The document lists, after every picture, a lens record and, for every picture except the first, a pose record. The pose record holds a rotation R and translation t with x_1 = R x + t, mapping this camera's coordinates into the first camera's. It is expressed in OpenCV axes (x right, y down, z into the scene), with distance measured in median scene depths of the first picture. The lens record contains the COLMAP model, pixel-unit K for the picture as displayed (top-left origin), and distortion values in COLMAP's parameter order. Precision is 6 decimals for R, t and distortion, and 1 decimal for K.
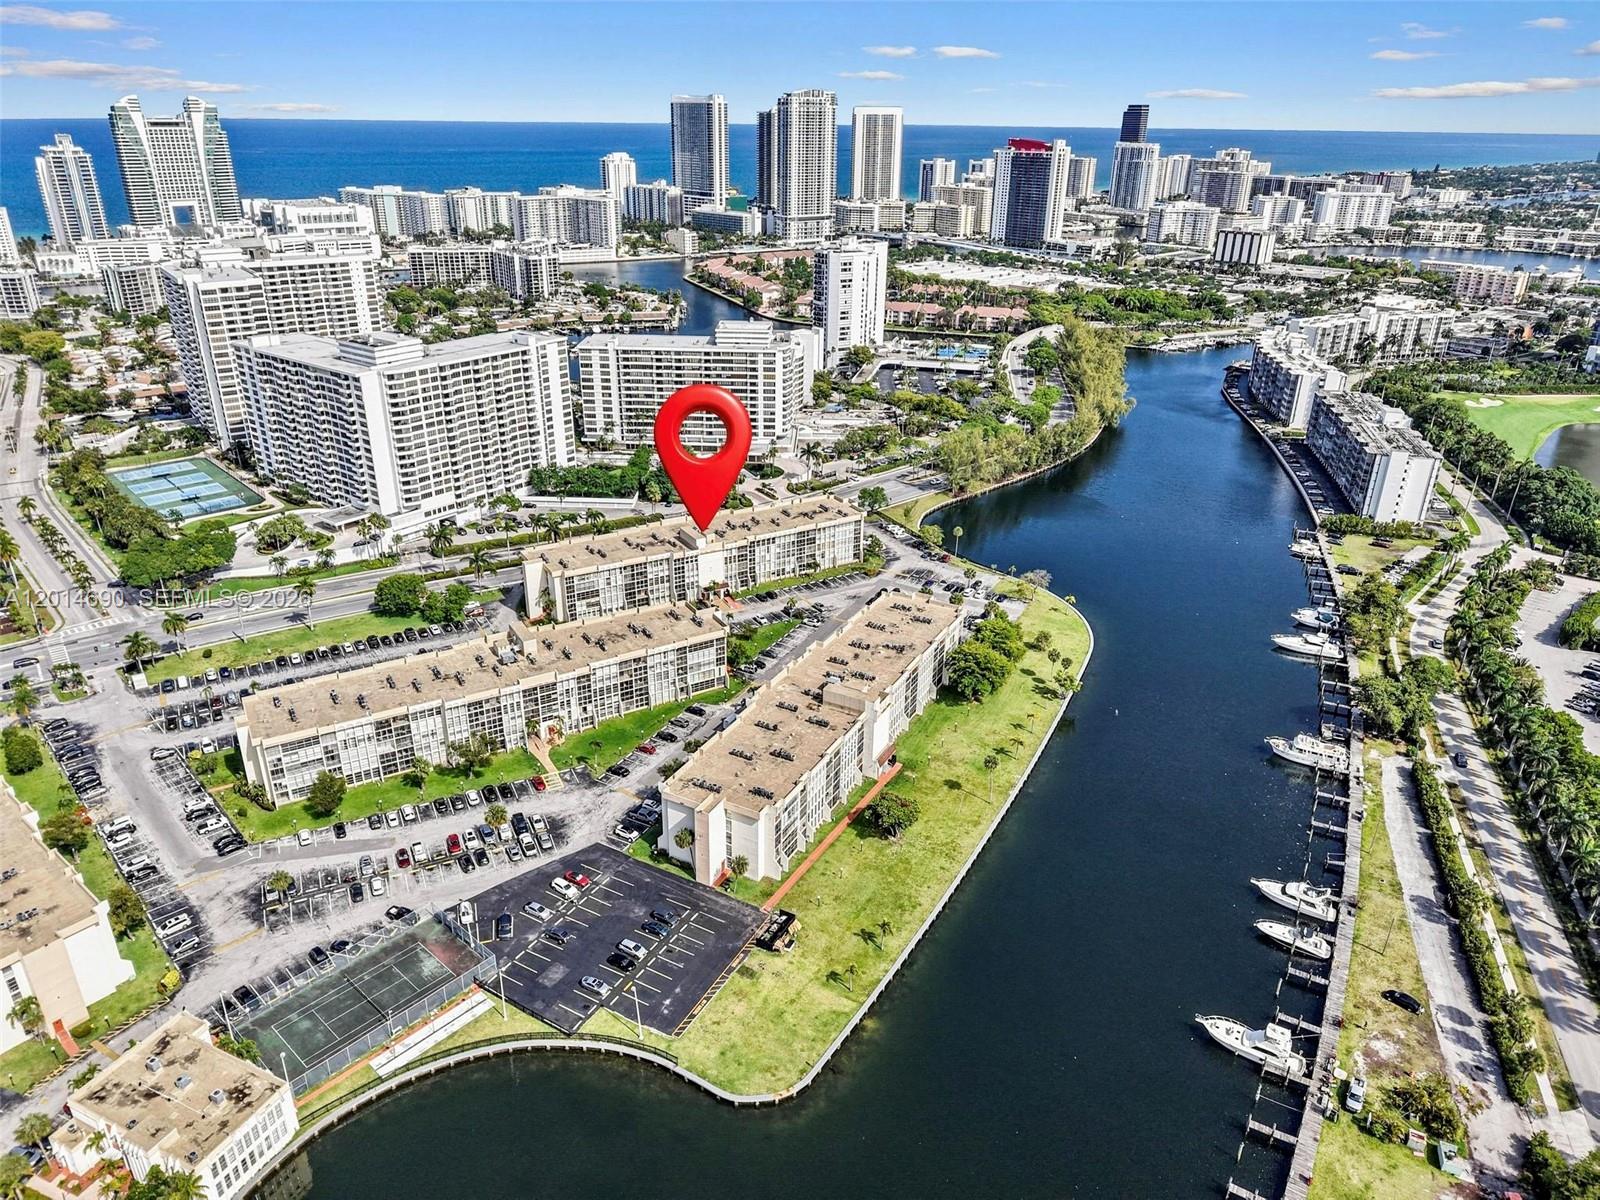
lens RADIAL K [[1087.2, 0, 800.0], [0, 1087.2, 600.0], [0, 0, 1]] dist [0.022442, -0.021456]
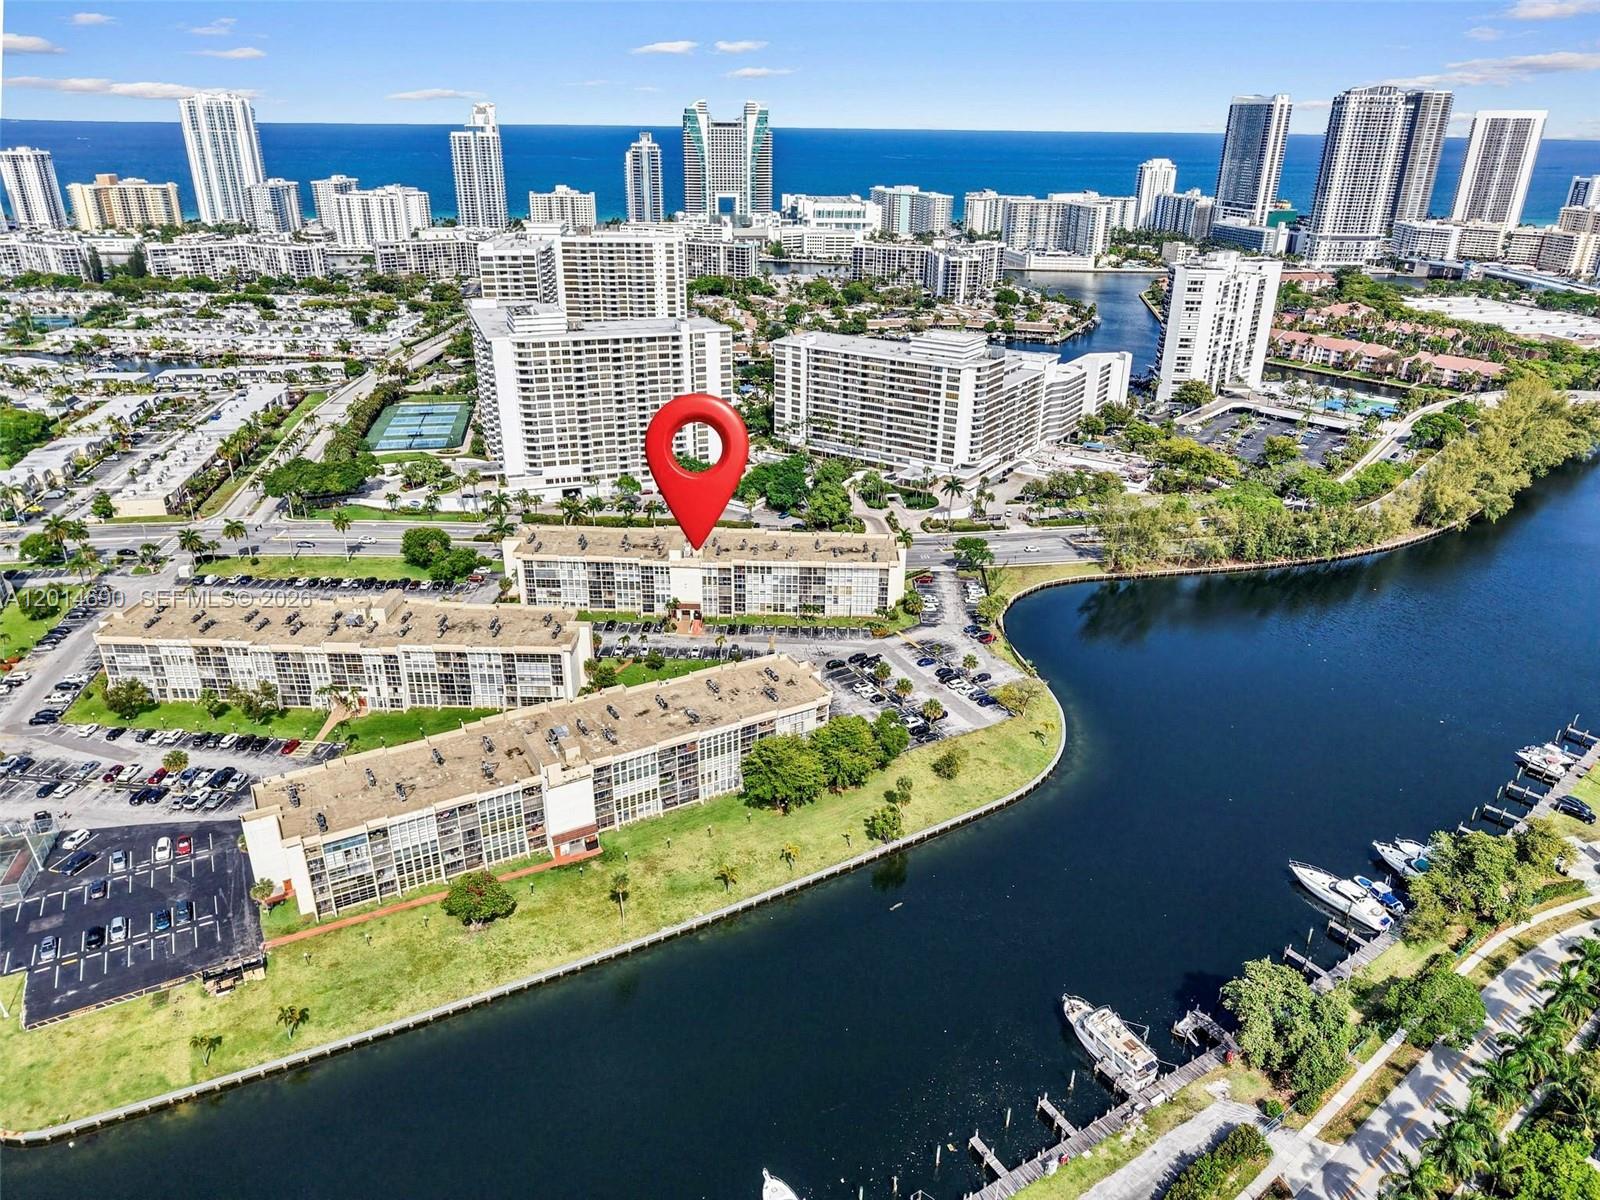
lens RADIAL K [[1087.2, 0, 800.0], [0, 1087.2, 600.0], [0, 0, 1]] dist [0.022442, -0.021456]
pose [[0.846037, 0.216184, -0.487325, 0.332233], [-0.220783, 0.974100, 0.048826, -0.061735], [0.485258, 0.066285, 0.871855, 0.189768]]
